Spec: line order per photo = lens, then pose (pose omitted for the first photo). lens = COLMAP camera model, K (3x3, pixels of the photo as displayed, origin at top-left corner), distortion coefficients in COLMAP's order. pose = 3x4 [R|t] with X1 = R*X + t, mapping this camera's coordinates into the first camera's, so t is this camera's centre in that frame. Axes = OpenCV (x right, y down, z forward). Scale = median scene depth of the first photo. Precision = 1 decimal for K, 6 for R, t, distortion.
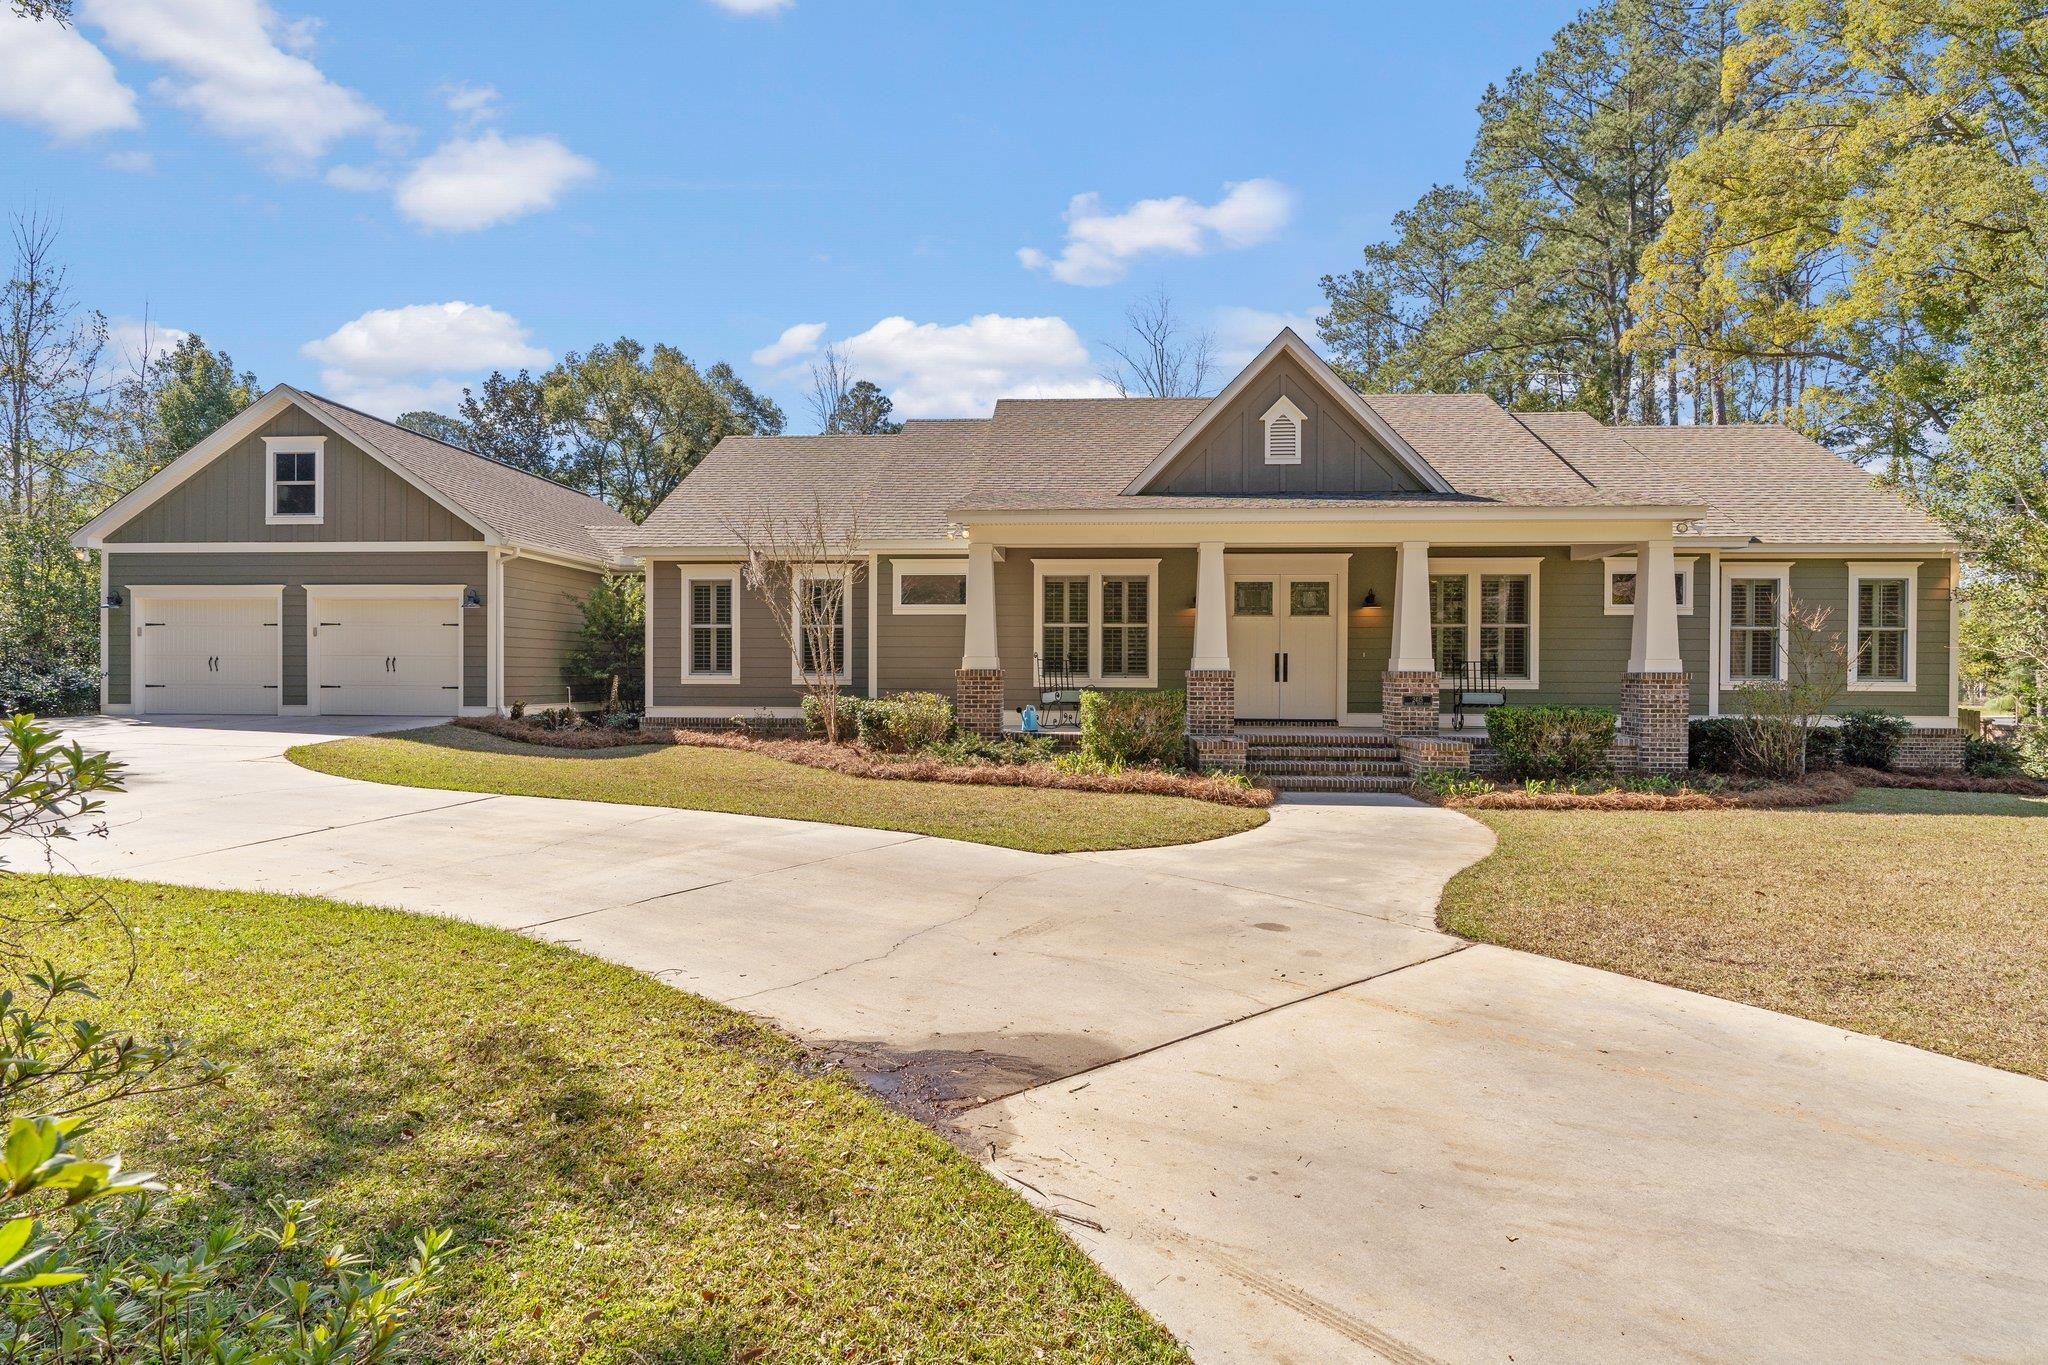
lens RADIAL K [[1097.4, 0, 1024.0], [0, 1097.4, 682.5], [0, 0, 1]] dist [-0.002115, -0.002257]
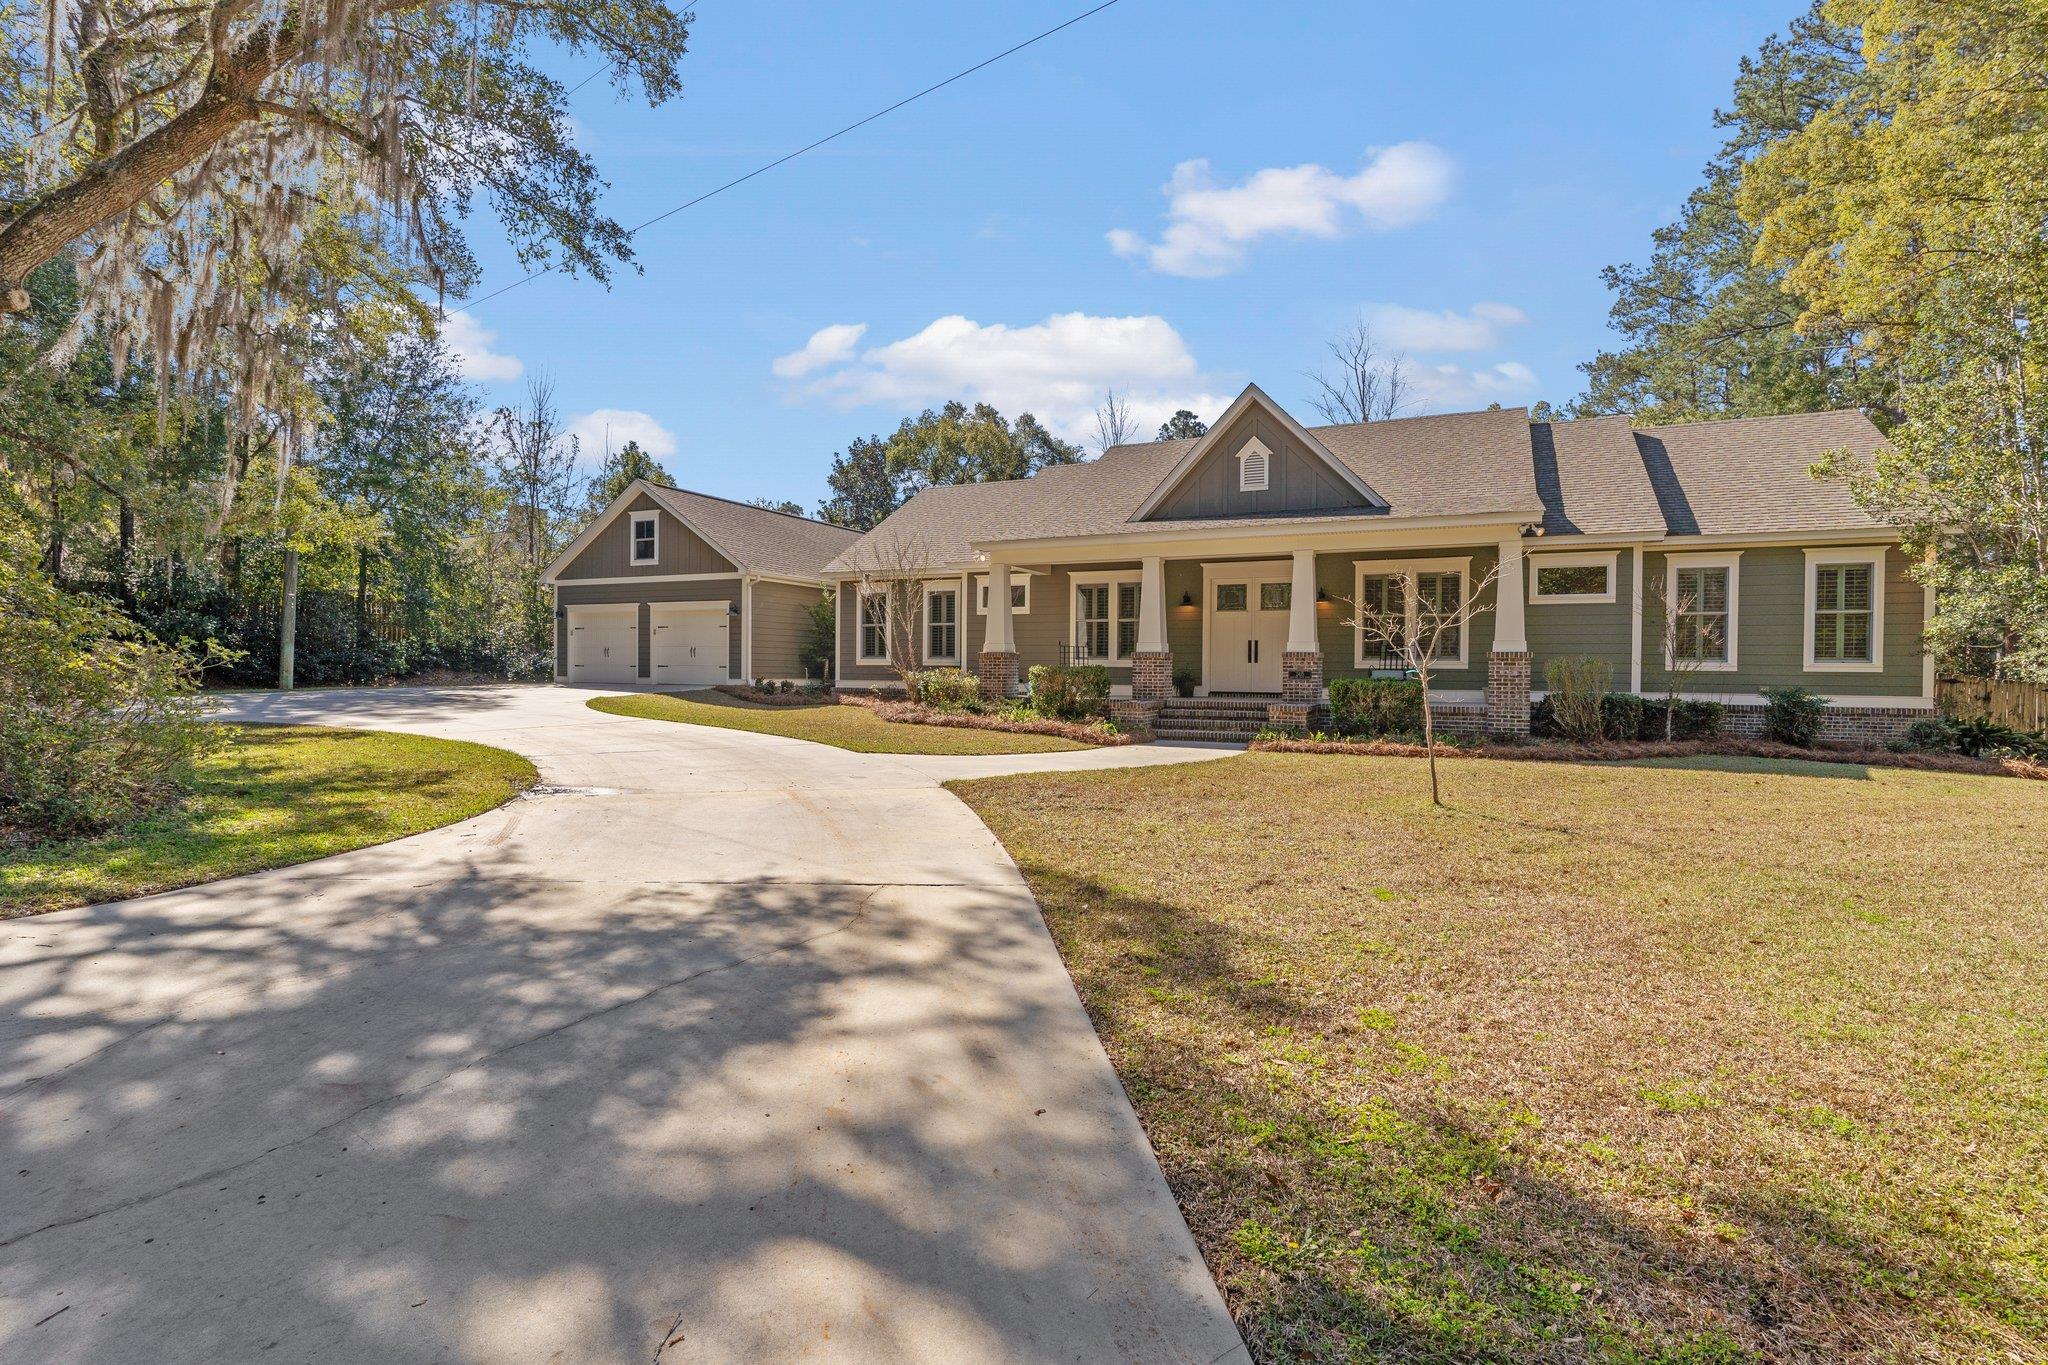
lens RADIAL K [[1011.3, 0, 999.1], [0, 1011.3, 677.5], [0, 0, 1]] dist [0.000193, 0.000099]
pose [[0.925460, 0.006063, -0.378797, 0.408309], [-0.007235, 0.999972, -0.001671, 0.020401], [0.378776, 0.004286, 0.925478, -0.188928]]
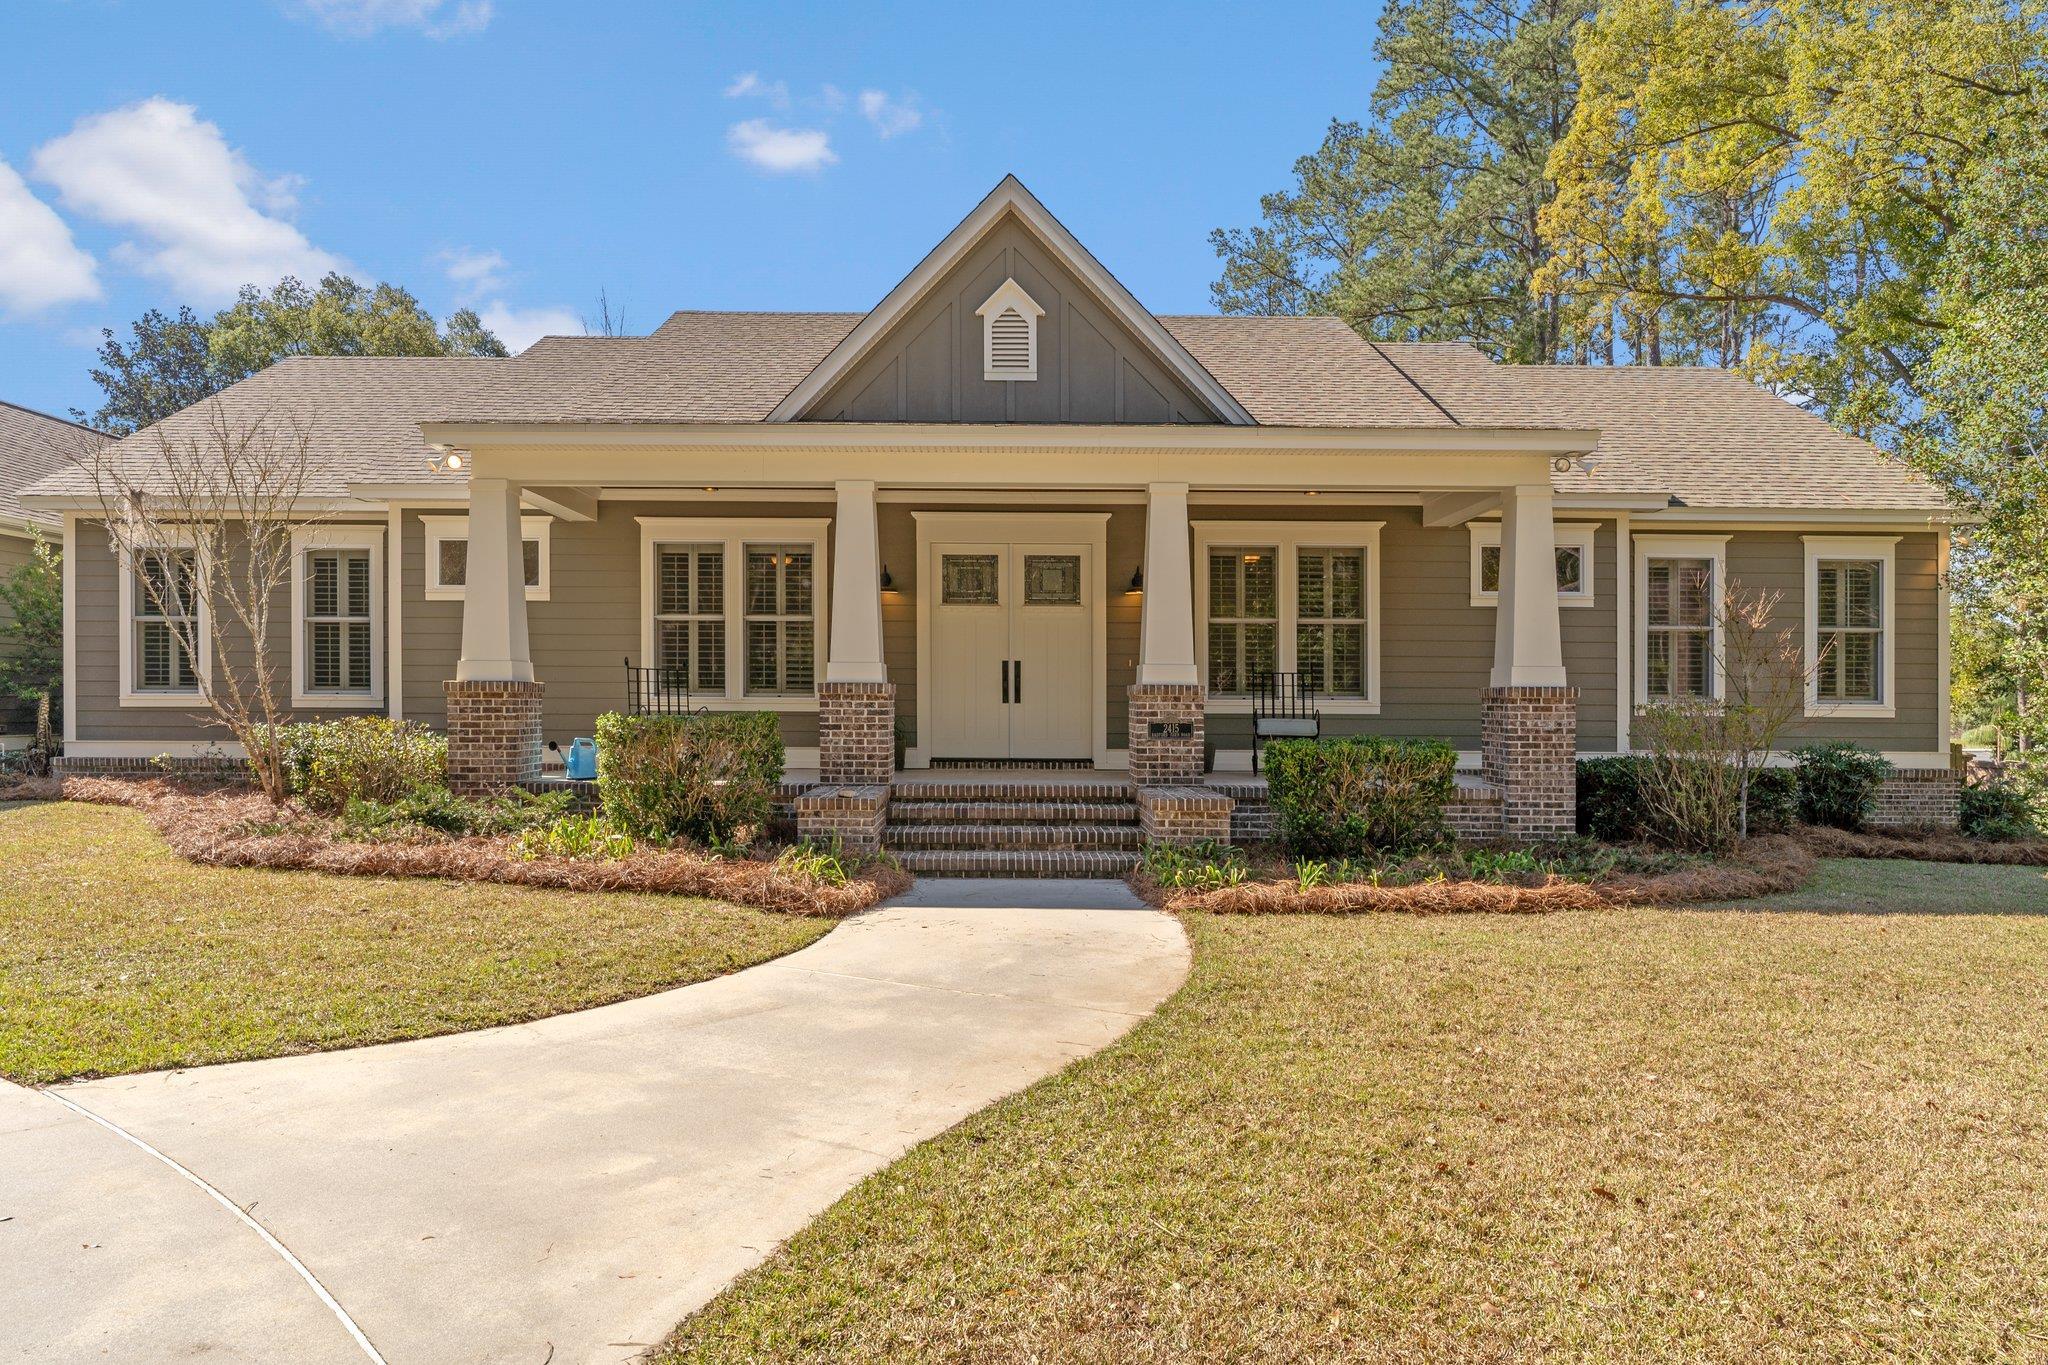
lens RADIAL K [[1239.5, 0, 1025.6], [0, 1239.5, 694.7], [0, 0, 1]] dist [-0.009641, 0.001283]
pose [[0.996628, 0.001804, 0.082038, 0.182608], [-0.000555, 0.999884, -0.015240, 0.005900], [-0.082056, 0.015143, 0.996513, 0.242972]]
